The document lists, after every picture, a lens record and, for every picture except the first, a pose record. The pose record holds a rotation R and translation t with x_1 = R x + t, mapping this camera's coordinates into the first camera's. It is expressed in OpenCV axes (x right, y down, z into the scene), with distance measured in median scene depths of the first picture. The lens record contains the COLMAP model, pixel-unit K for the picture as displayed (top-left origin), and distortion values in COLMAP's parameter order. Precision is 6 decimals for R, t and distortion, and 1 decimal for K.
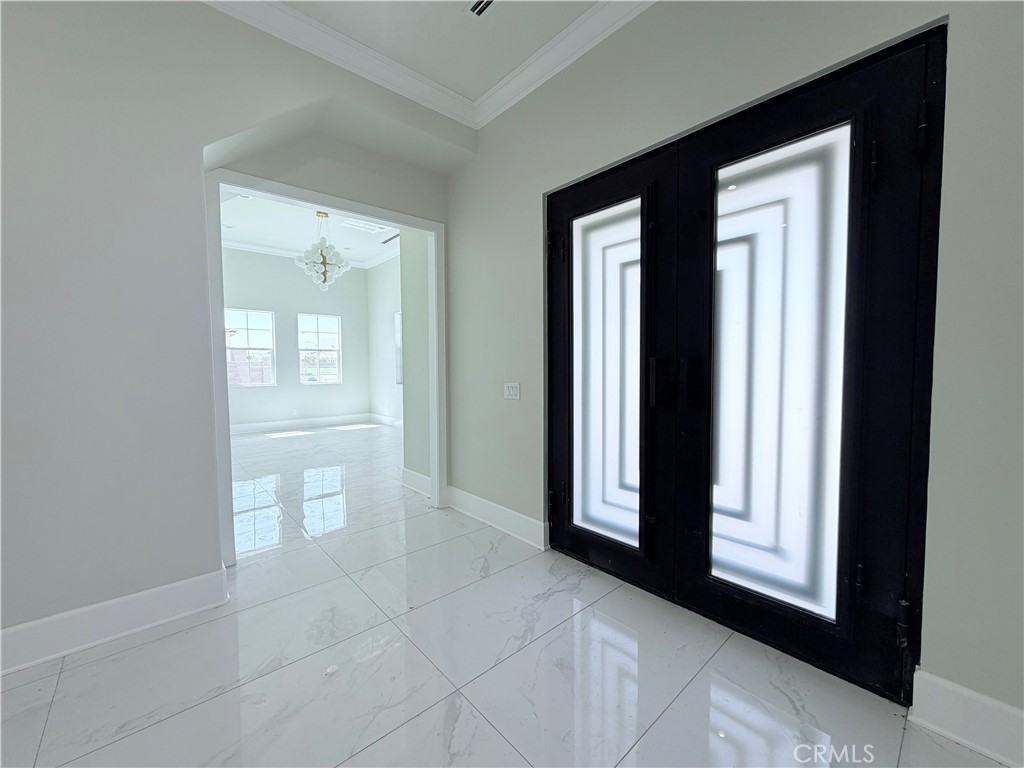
lens RADIAL K [[411.3, 0, 512.0], [0, 411.3, 384.0], [0, 0, 1]] dist [0.001099, 0.000076]
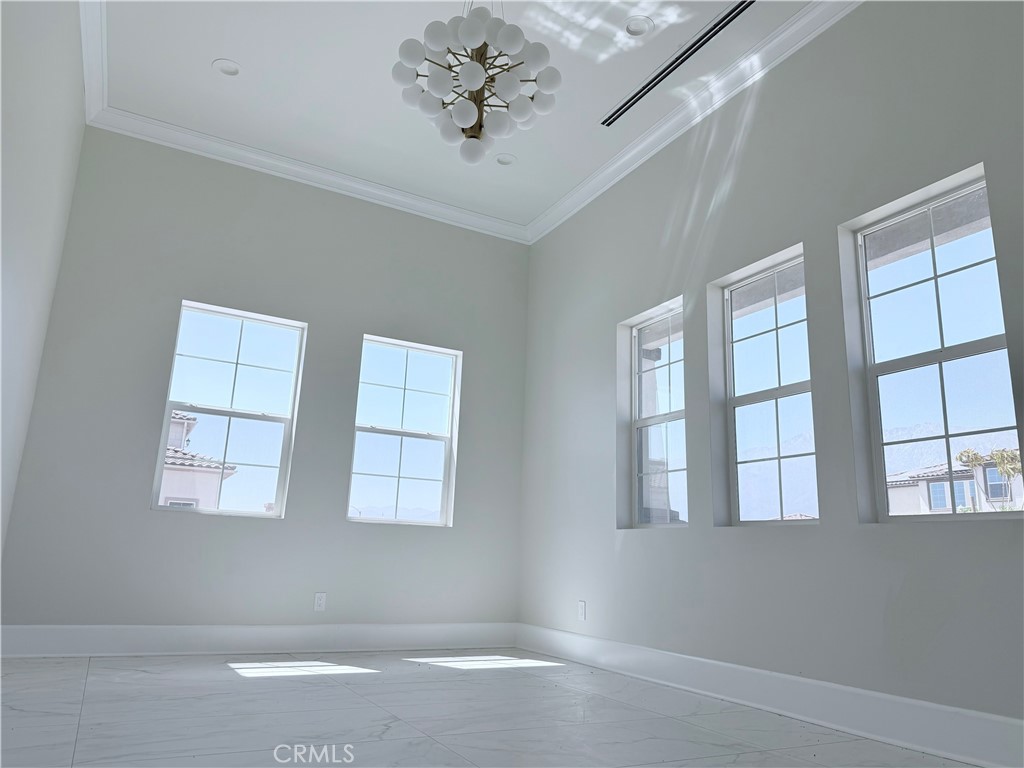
lens RADIAL K [[714.1, 0, 512.0], [0, 714.1, 384.0], [0, 0, 1]] dist [0.038210, -0.061357]
pose [[0.971667, -0.009438, -0.236167, -0.227507], [-0.057874, 0.959284, -0.276450, 0.050580], [0.229161, 0.282286, 0.931558, 0.423305]]
